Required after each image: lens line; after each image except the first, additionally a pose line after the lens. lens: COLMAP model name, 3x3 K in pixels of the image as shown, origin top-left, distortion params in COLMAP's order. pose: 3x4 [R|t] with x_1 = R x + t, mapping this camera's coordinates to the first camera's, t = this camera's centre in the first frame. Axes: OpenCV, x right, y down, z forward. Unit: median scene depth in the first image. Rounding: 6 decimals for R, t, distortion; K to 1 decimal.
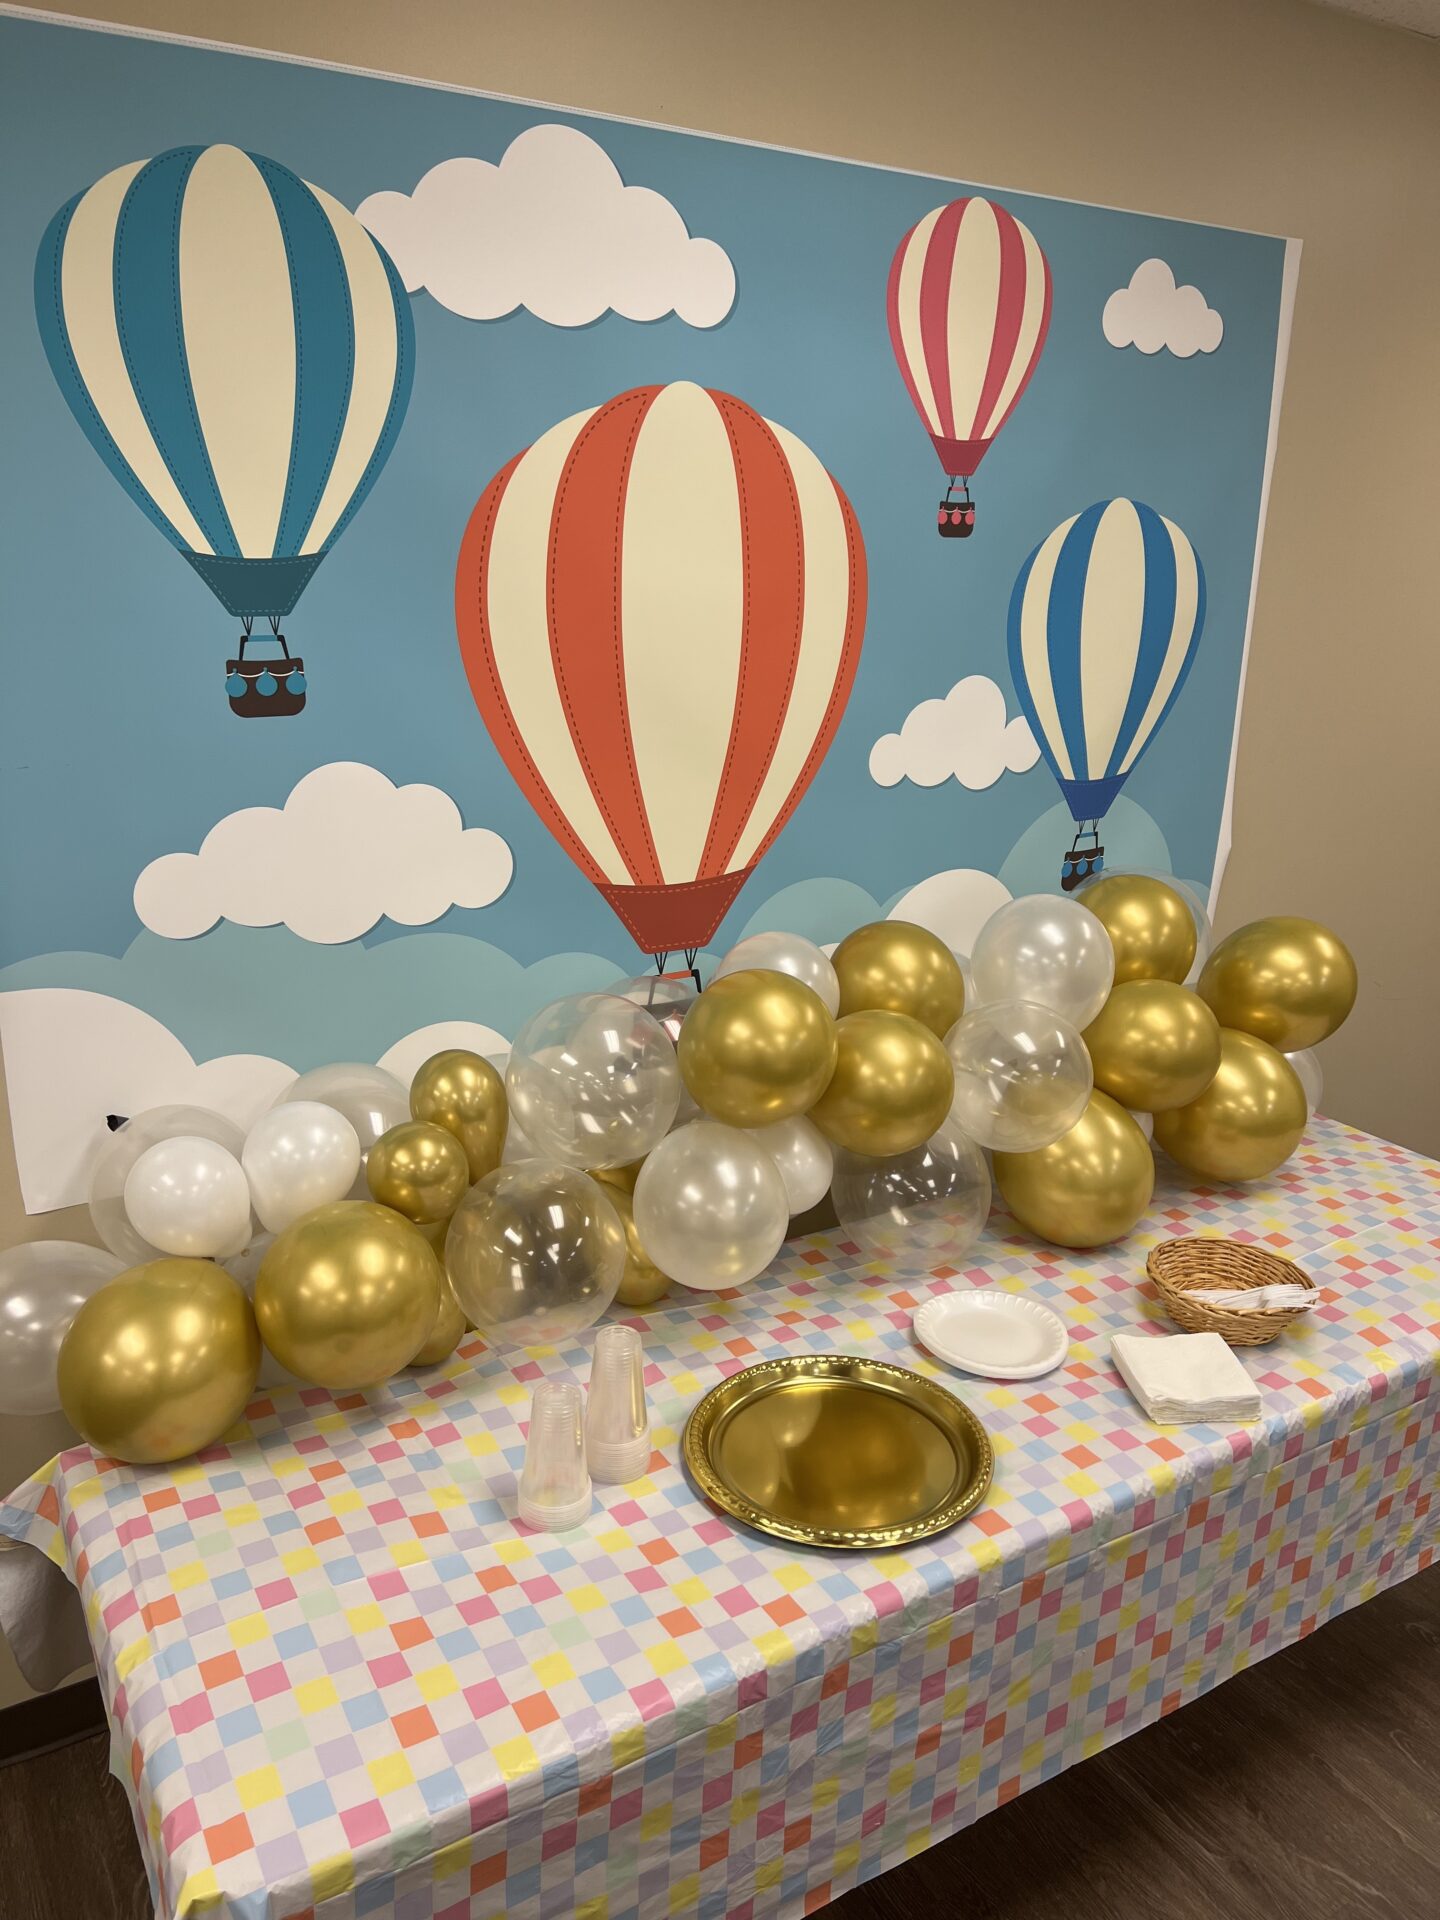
lens RADIAL K [[1456.2, 0, 723.4], [0, 1456.2, 957.9], [0, 0, 1]] dist [0.009721, 0.008266]
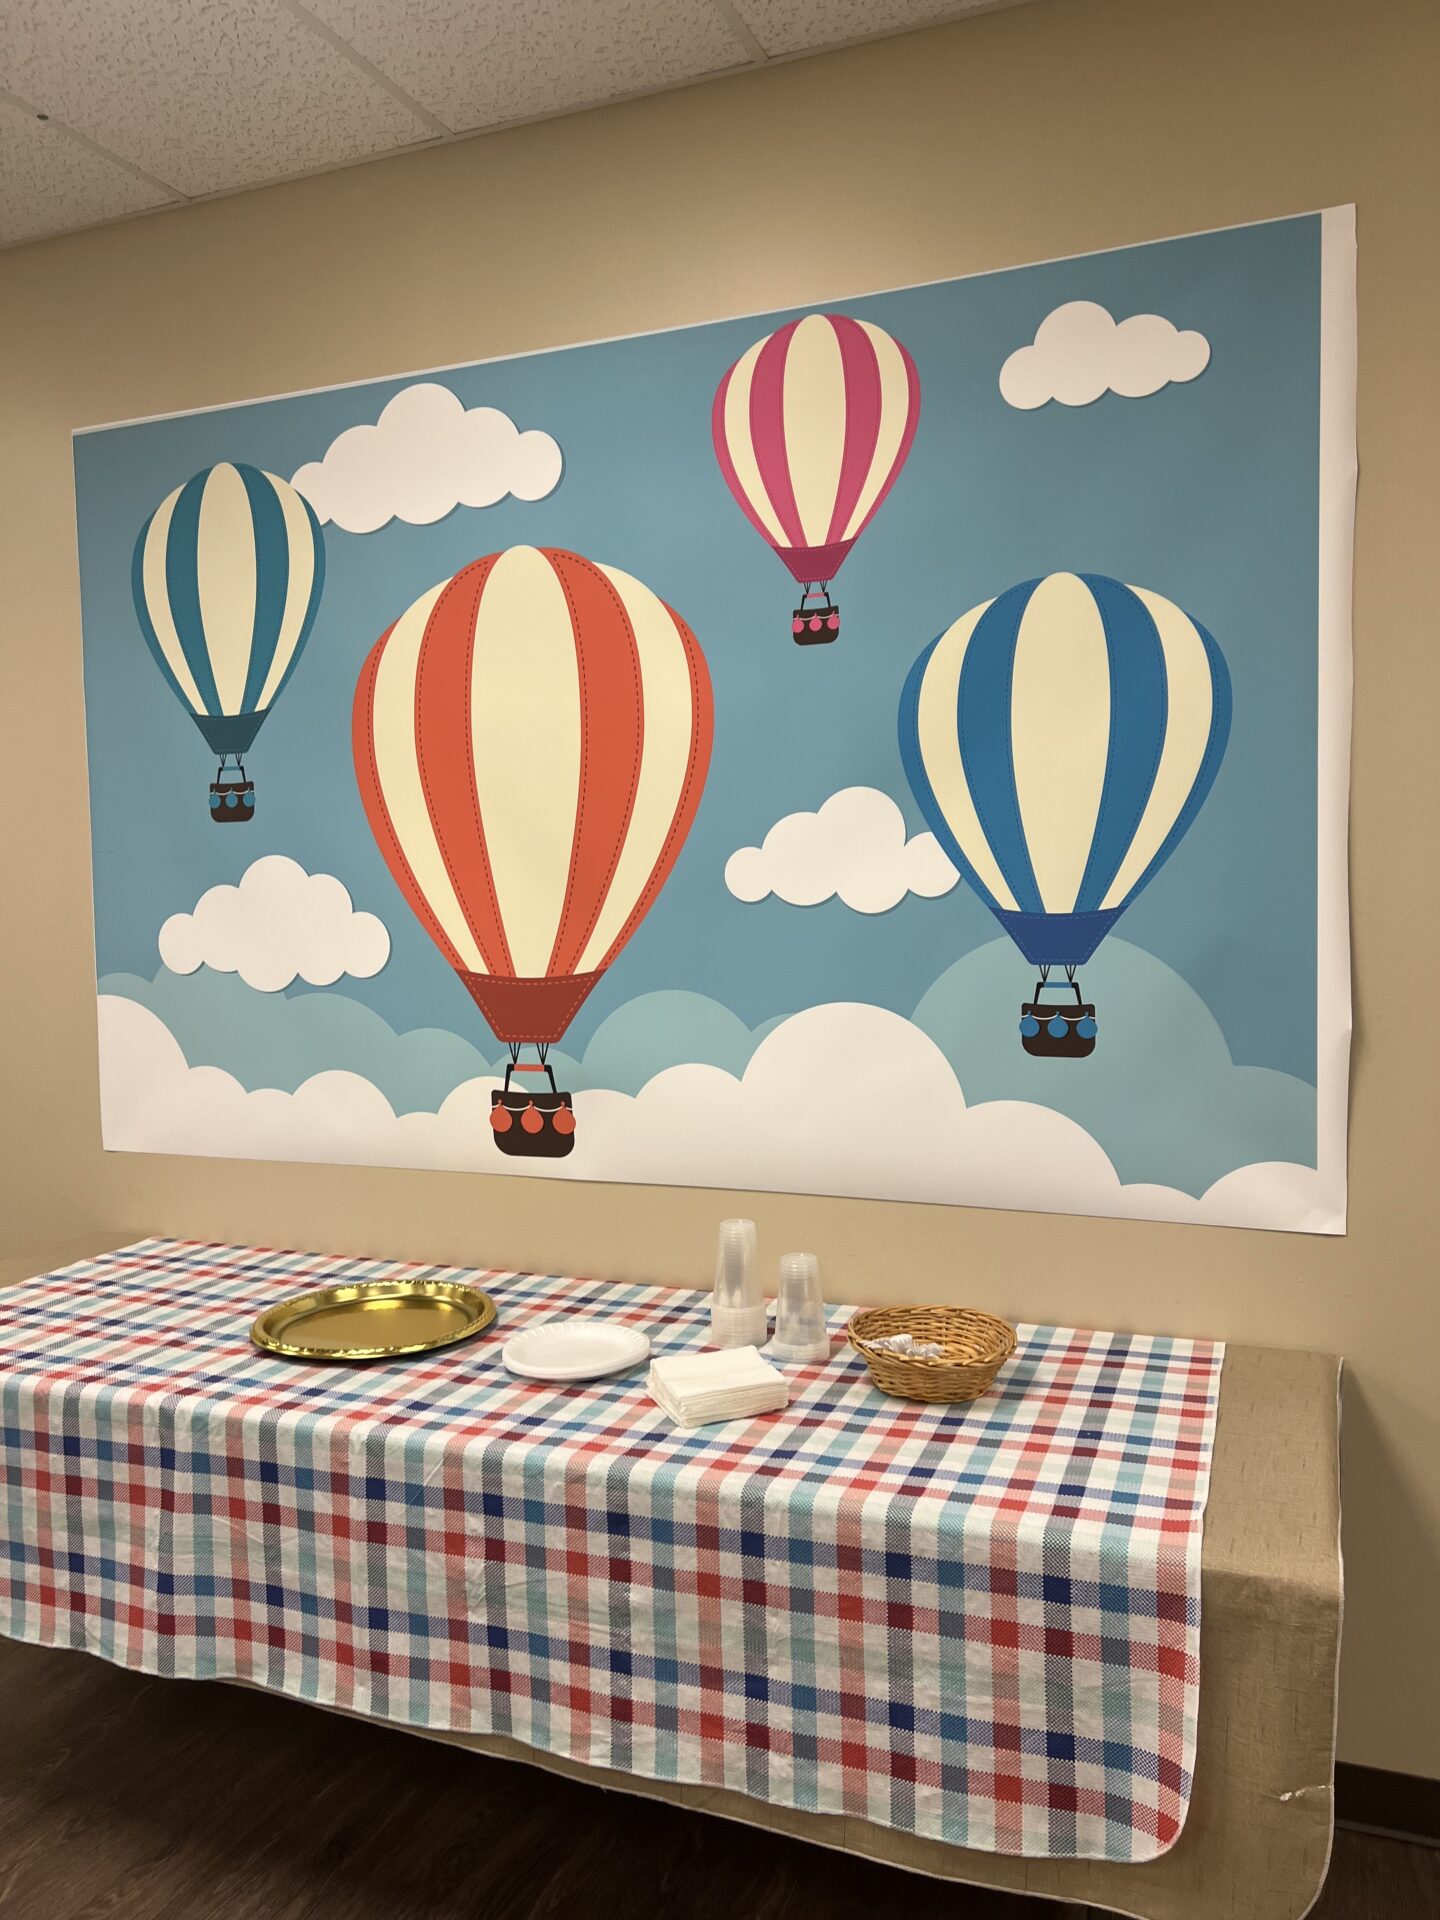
lens RADIAL K [[1456.2, 0, 764.3], [0, 1456.2, 1096.4], [0, 0, 1]] dist [0.009721, 0.008266]
pose [[0.599368, 0.020561, -0.800209, 1.038053], [-0.227706, 0.962750, -0.145817, 0.166969], [0.767403, 0.269611, 0.581724, 0.562012]]
